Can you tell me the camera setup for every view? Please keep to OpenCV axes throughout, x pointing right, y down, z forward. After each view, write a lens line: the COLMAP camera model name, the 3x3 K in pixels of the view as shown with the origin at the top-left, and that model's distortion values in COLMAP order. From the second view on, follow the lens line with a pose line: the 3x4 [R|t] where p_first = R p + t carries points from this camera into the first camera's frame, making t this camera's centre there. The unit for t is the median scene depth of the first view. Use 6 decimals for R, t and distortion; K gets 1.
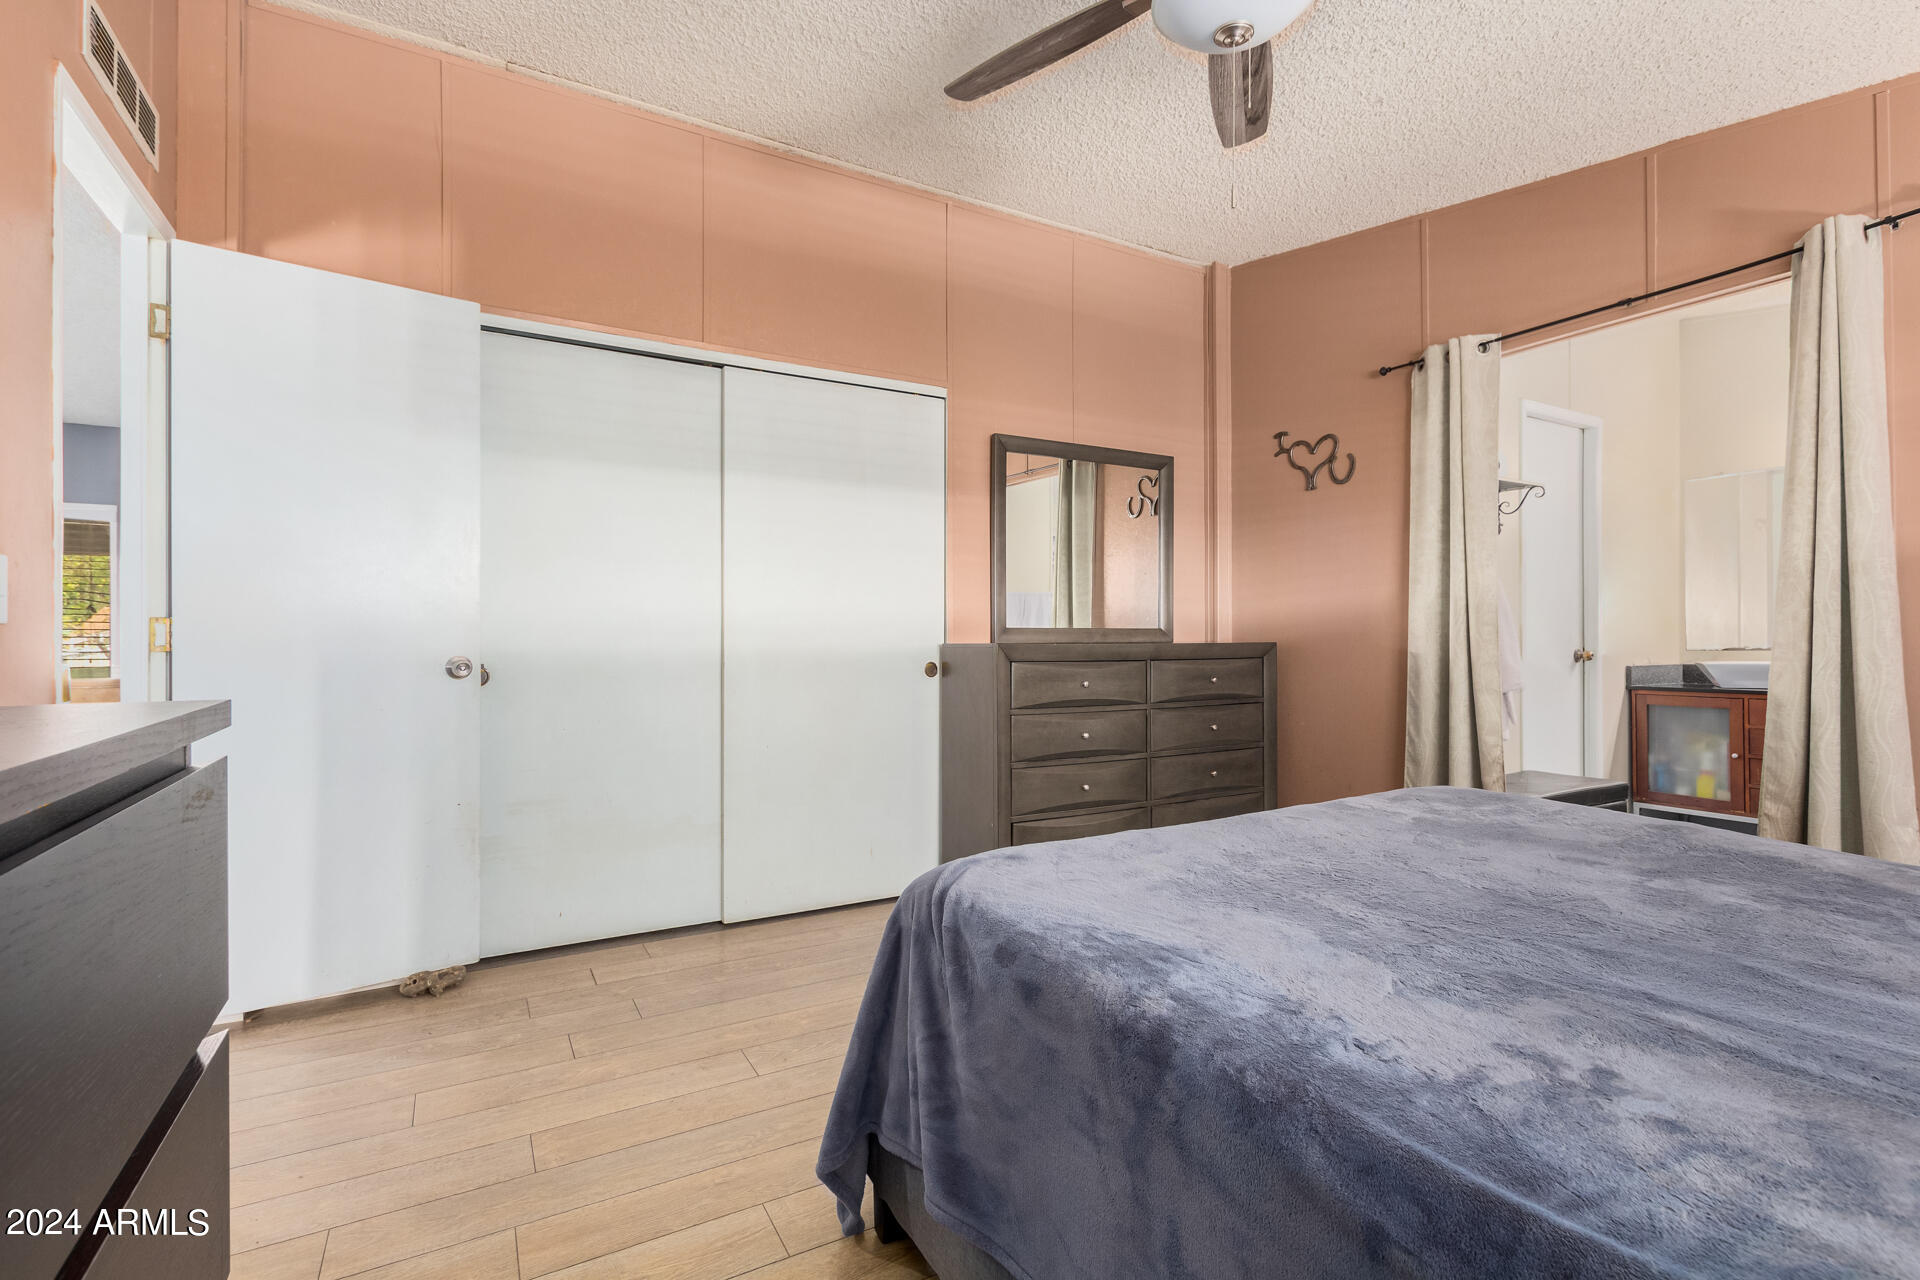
lens RADIAL K [[879.1, 0, 960.1], [0, 879.1, 635.9], [0, 0, 1]] dist [0.002379, -0.002107]
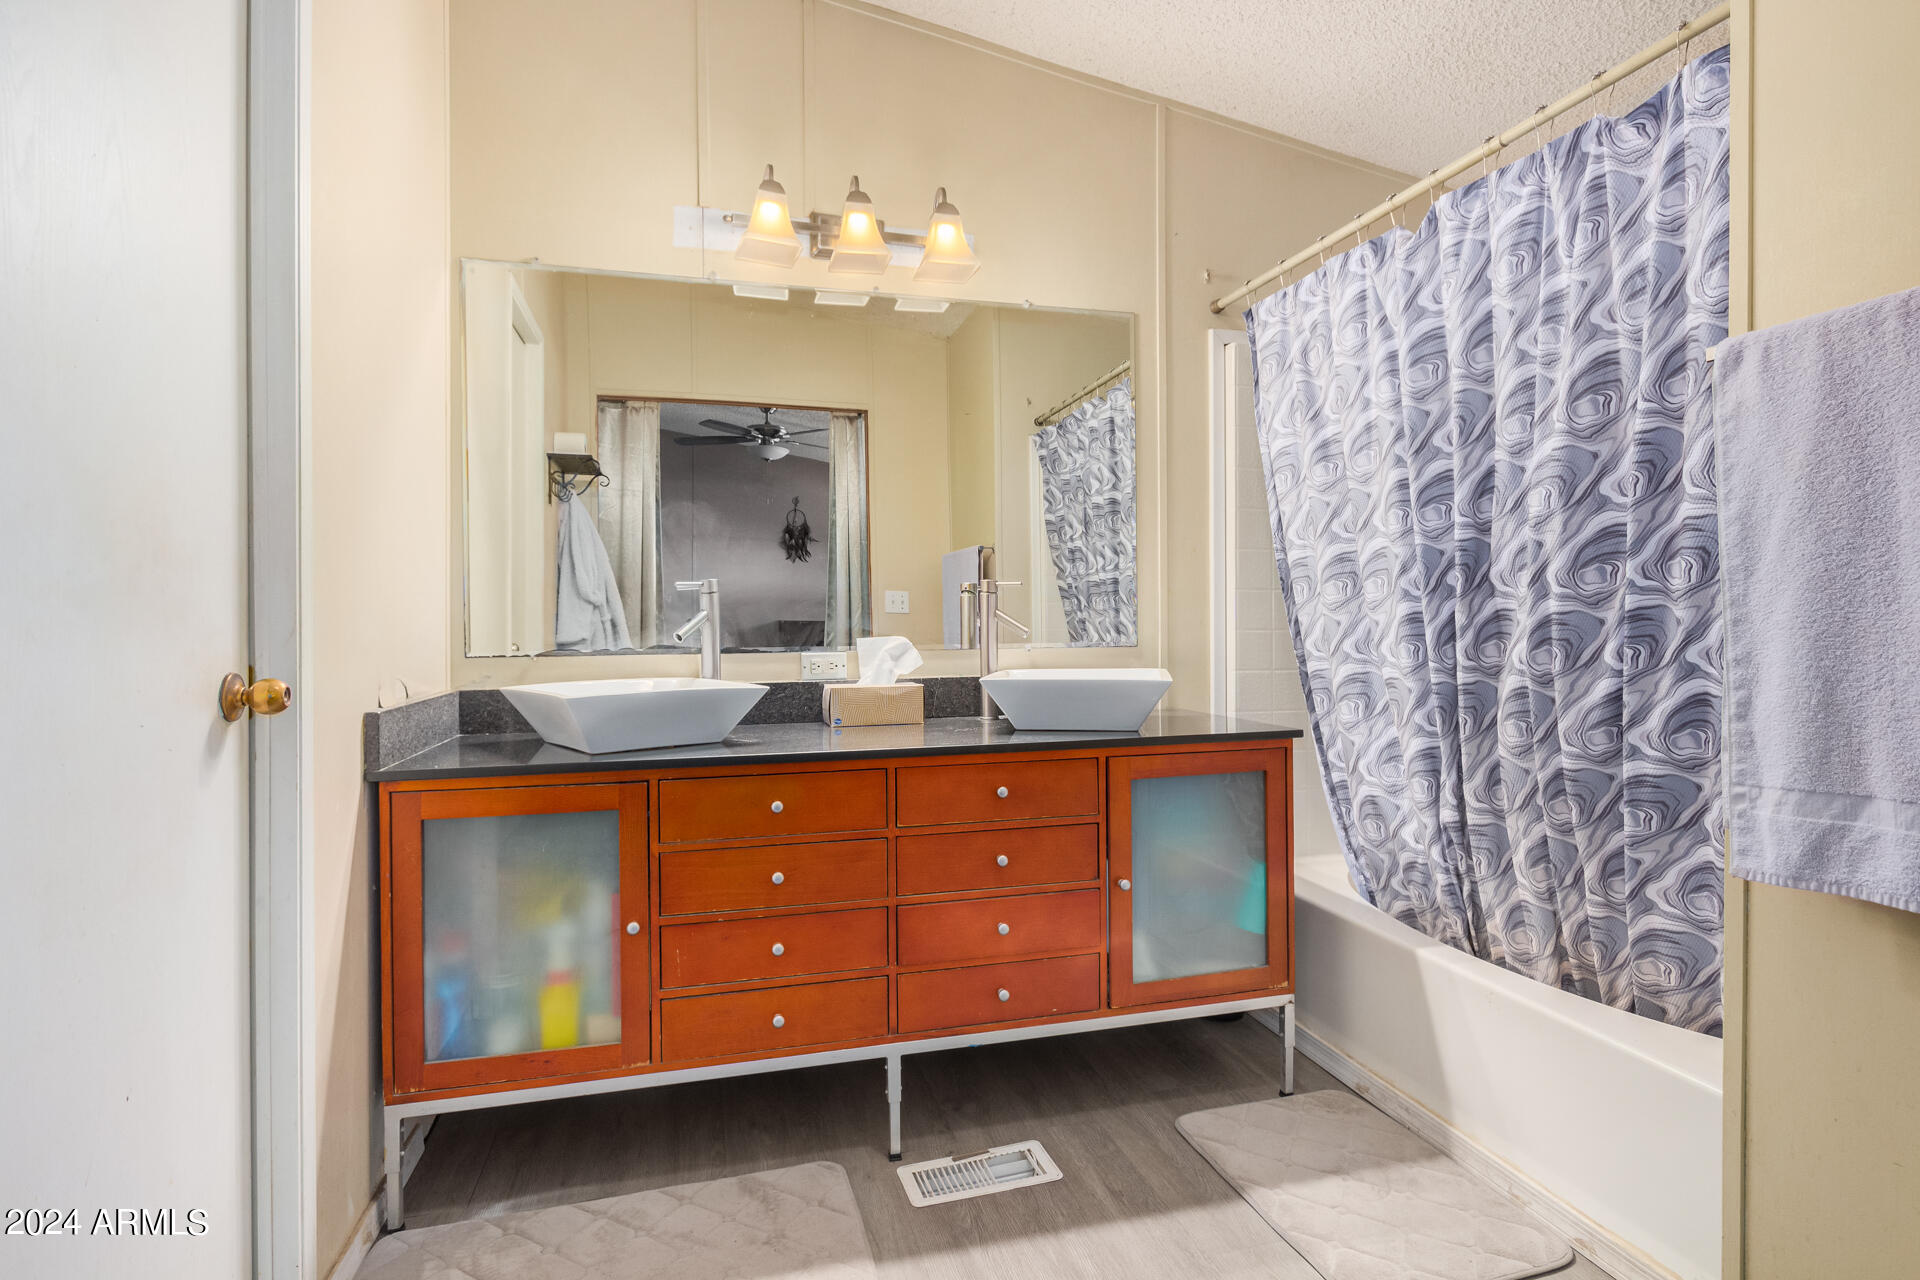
lens RADIAL K [[971.7, 0, 961.2], [0, 971.7, 629.7], [0, 0, 1]] dist [0.000670, 0.000037]
pose [[0.246816, -0.004383, 0.969052, 0.467771], [0.002099, 0.999990, 0.003988, 0.000798], [-0.969060, 0.001050, 0.246823, 0.709095]]
